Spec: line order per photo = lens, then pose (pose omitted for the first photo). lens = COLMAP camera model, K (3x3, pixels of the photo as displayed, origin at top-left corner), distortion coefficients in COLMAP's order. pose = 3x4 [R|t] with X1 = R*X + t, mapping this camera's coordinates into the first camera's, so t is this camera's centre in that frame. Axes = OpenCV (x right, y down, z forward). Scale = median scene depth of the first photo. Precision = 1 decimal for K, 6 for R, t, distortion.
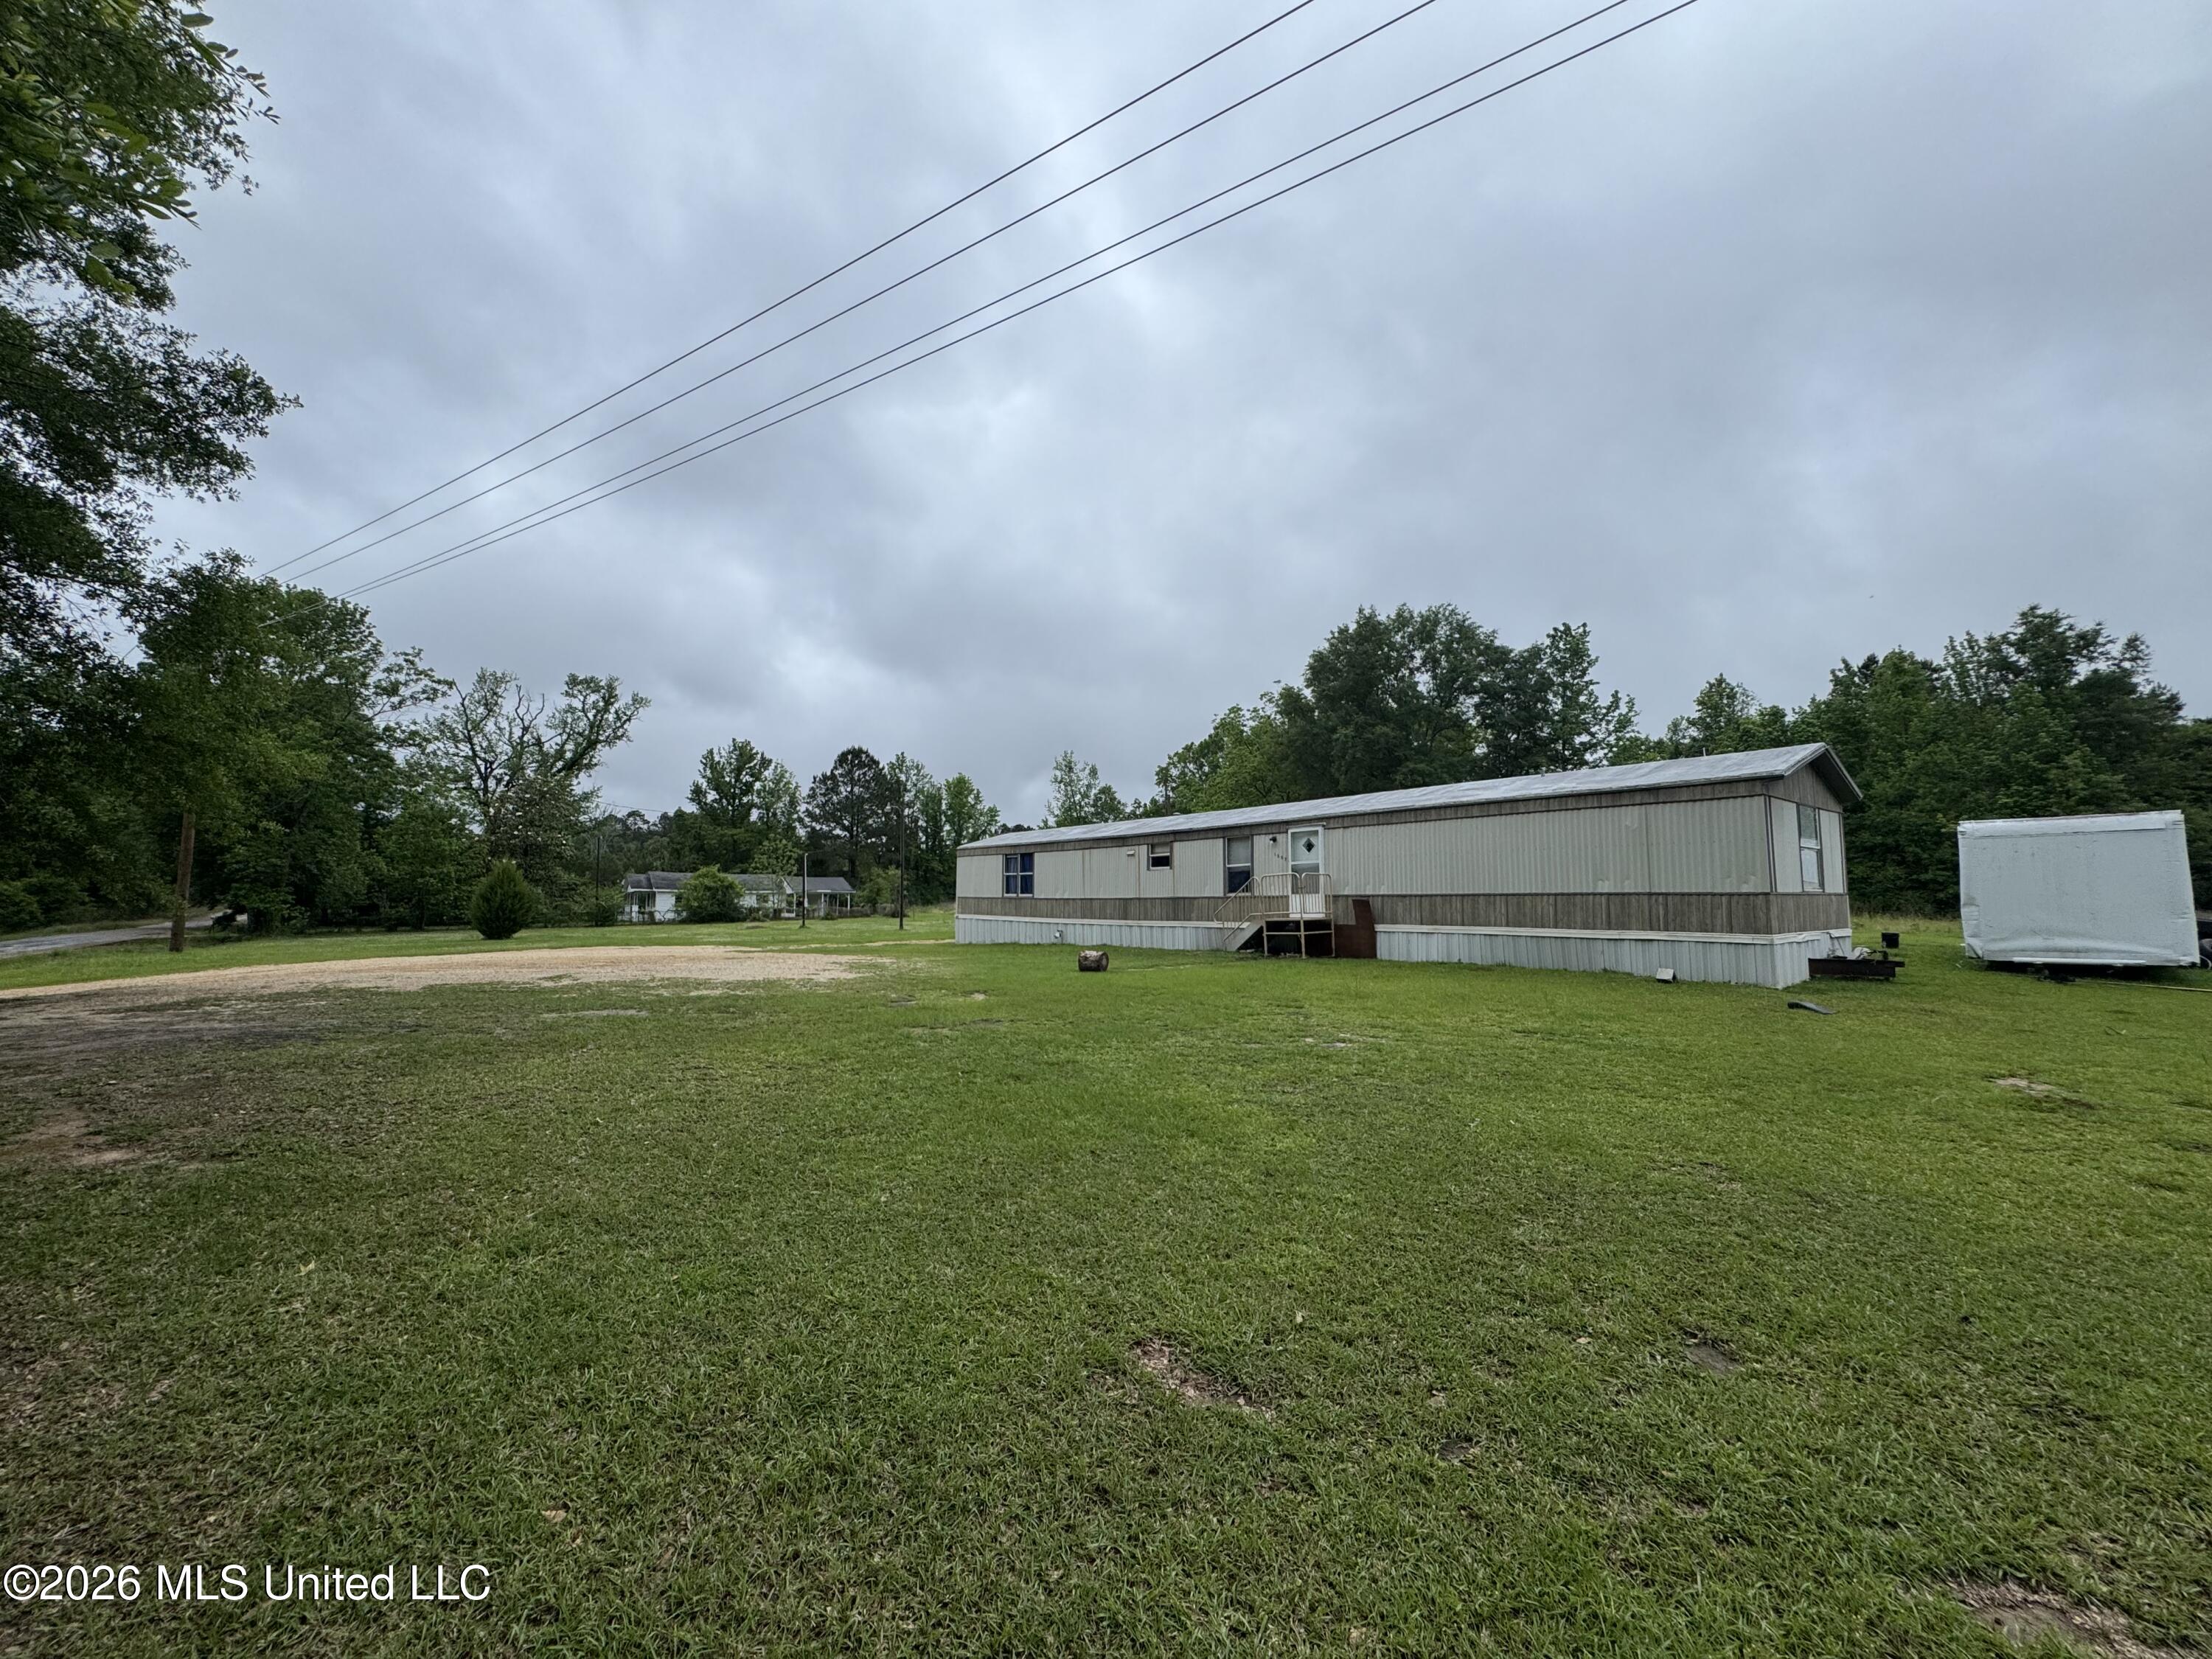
lens RADIAL K [[878.3, 0, 1099.0], [0, 878.3, 834.6], [0, 0, 1]] dist [-0.002201, 0.000348]
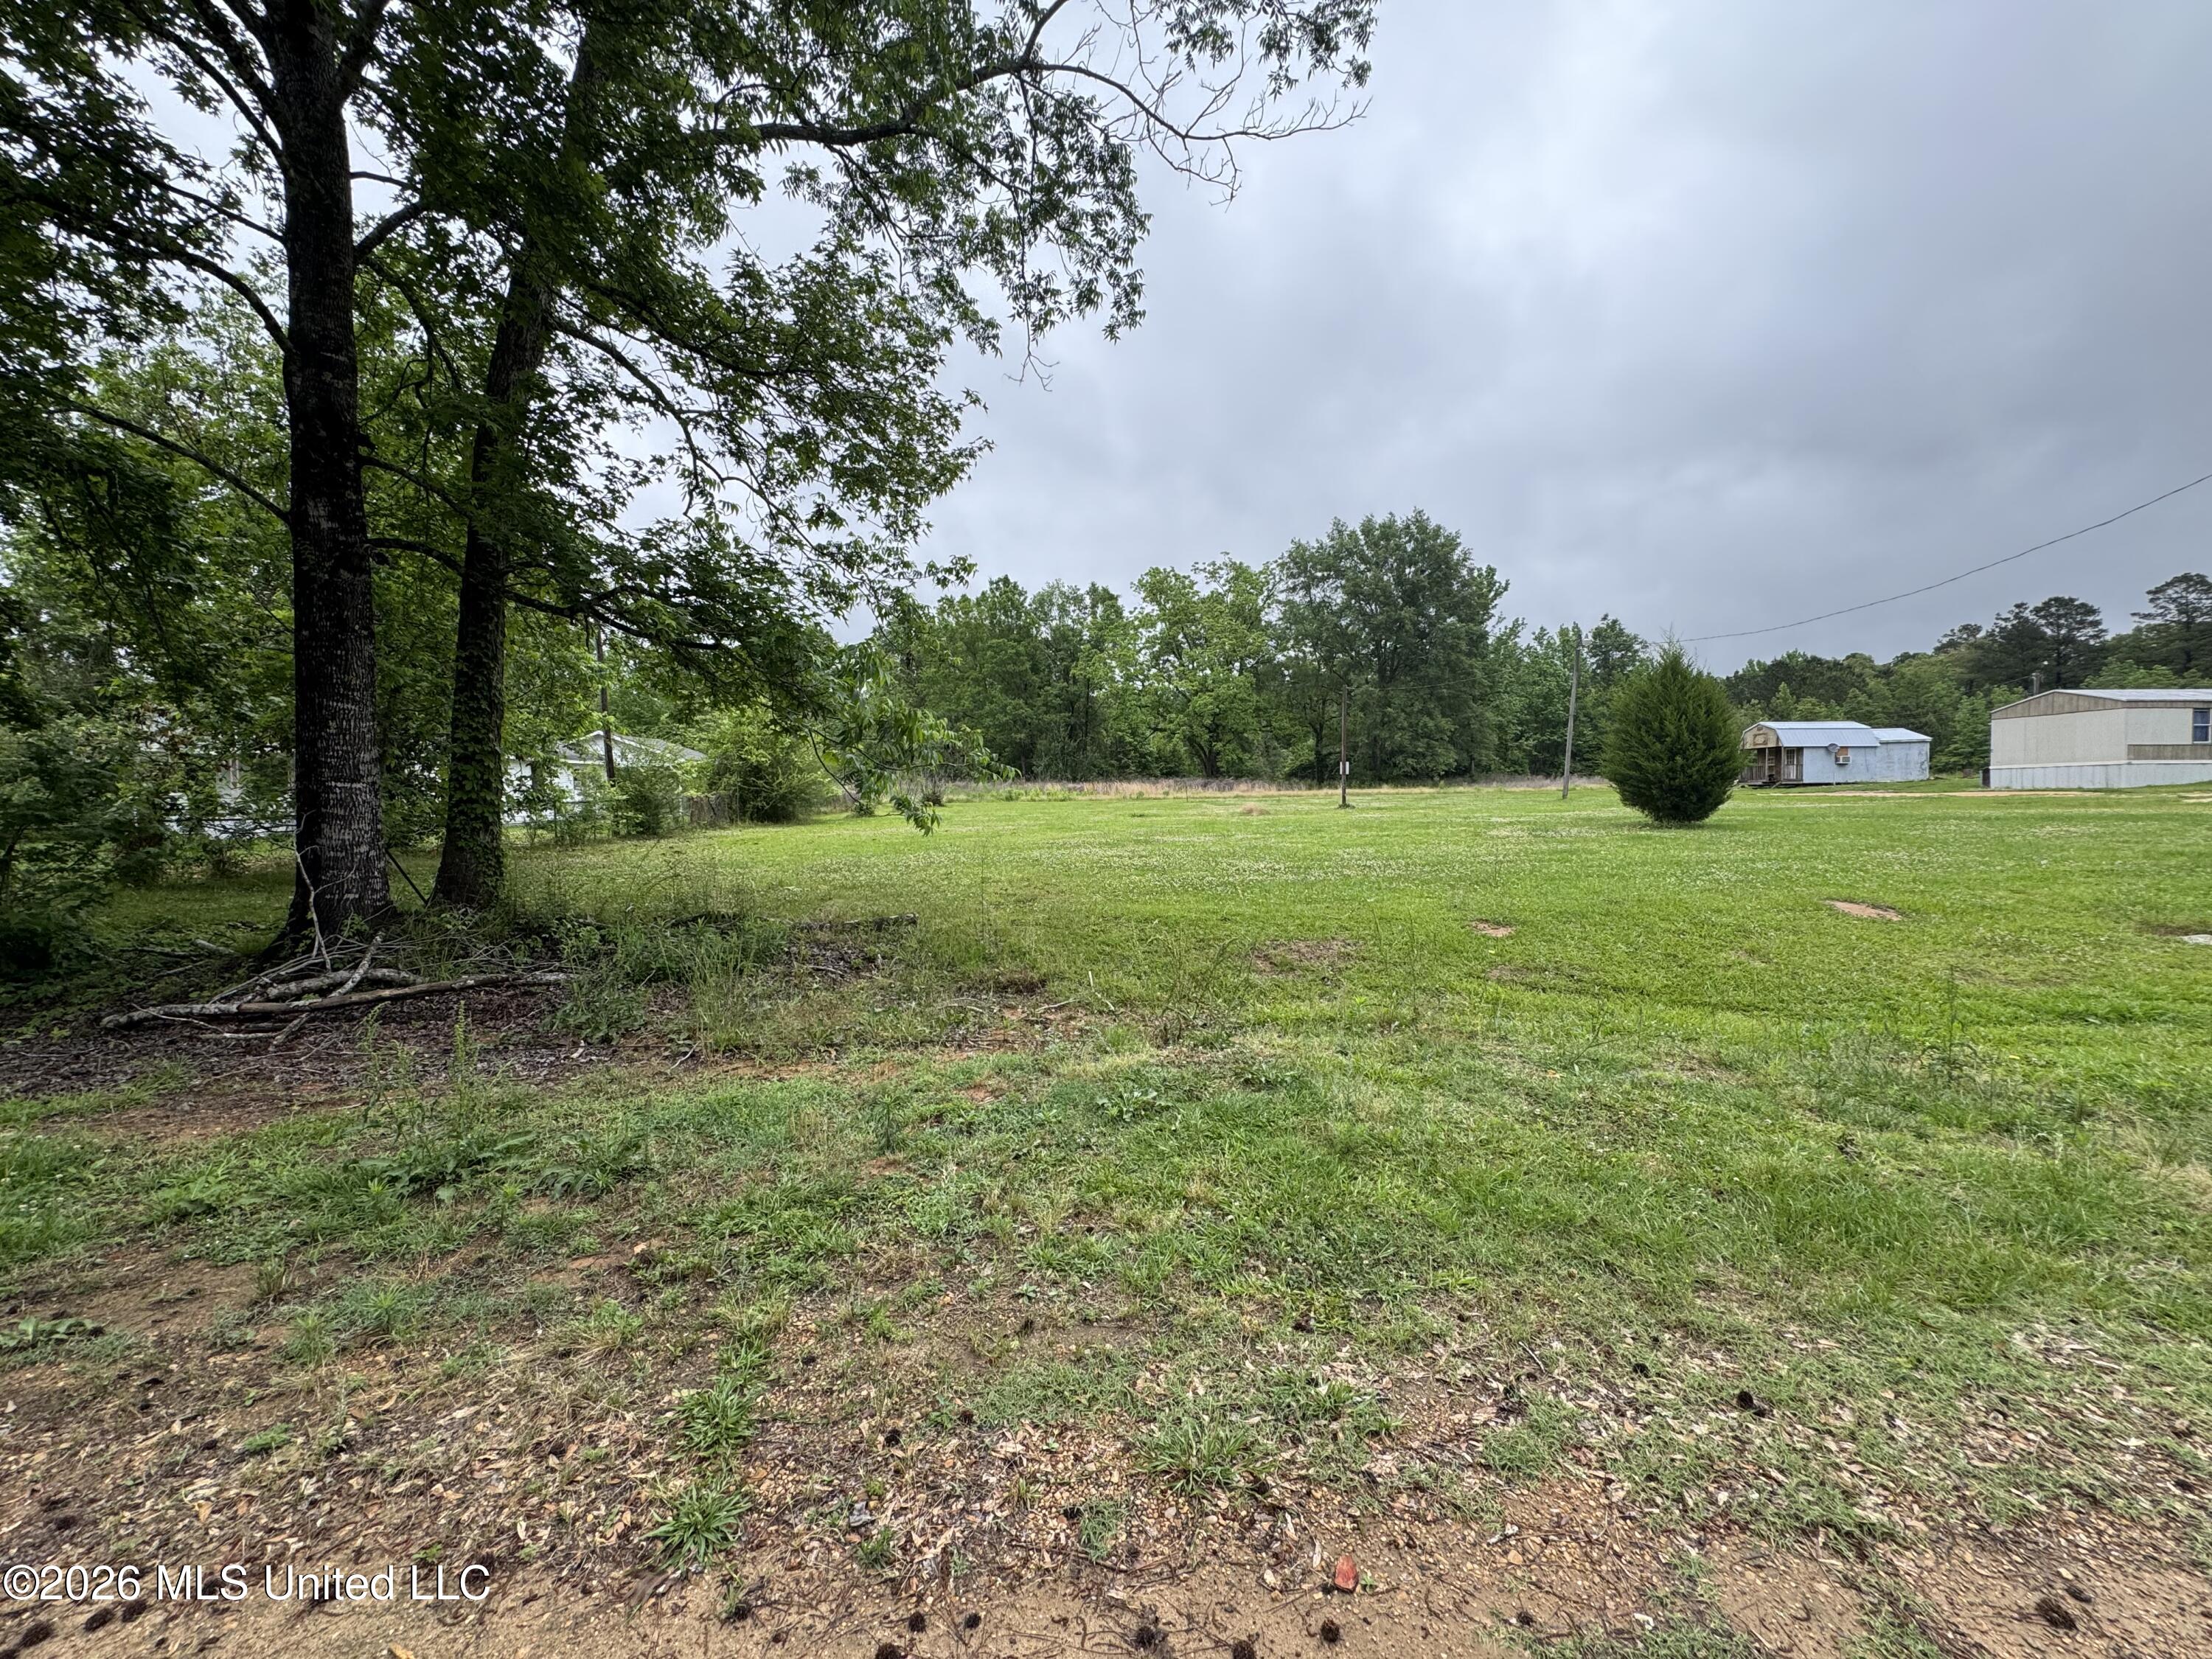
lens RADIAL K [[878.3, 0, 1103.4], [0, 878.3, 837.9], [0, 0, 1]] dist [-0.002201, 0.000348]
pose [[0.540669, -0.048695, 0.839825, -0.617308], [-0.044542, 0.995266, 0.086383, 0.052098], [-0.840056, -0.084112, 0.535940, 0.515114]]
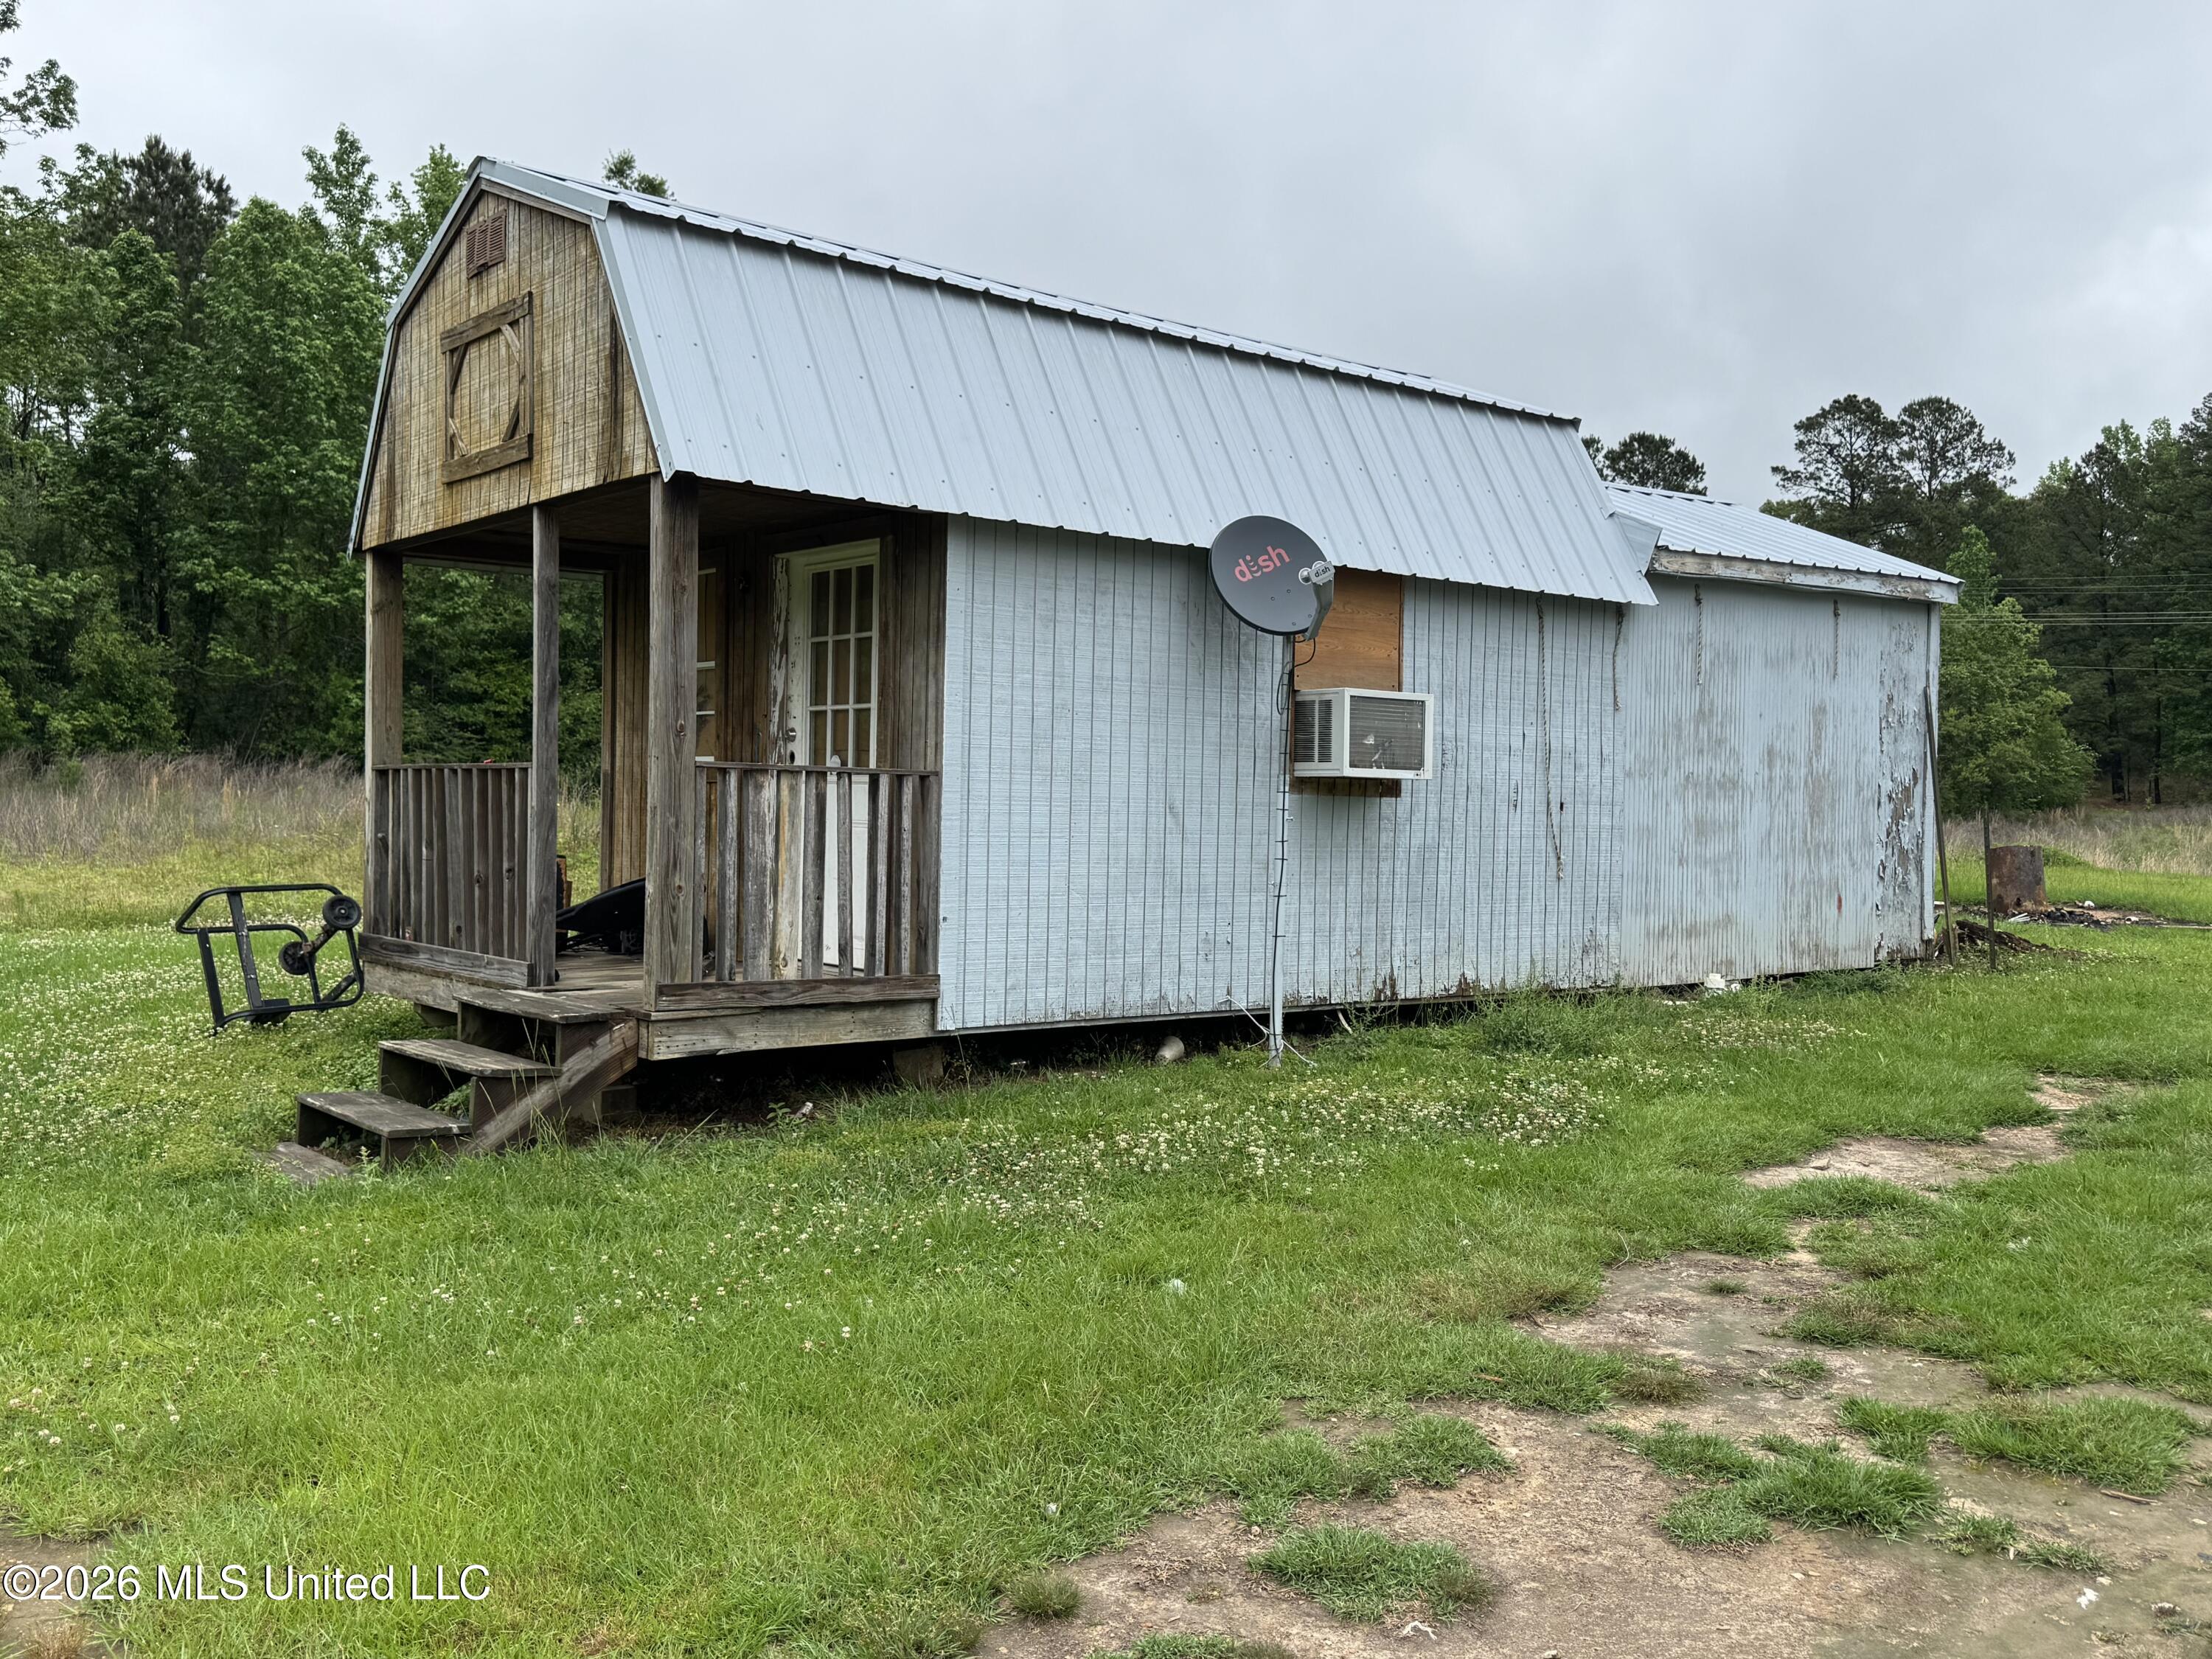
lens RADIAL K [[1918.0, 0, 1106.6], [0, 1918.0, 847.0], [0, 0, 1]] dist [0.011149, -0.034865]
pose [[-0.027820, -0.032266, 0.999092, -0.007532], [-0.092715, 0.995254, 0.029560, 0.034838], [-0.995304, -0.091808, -0.030679, 0.440737]]
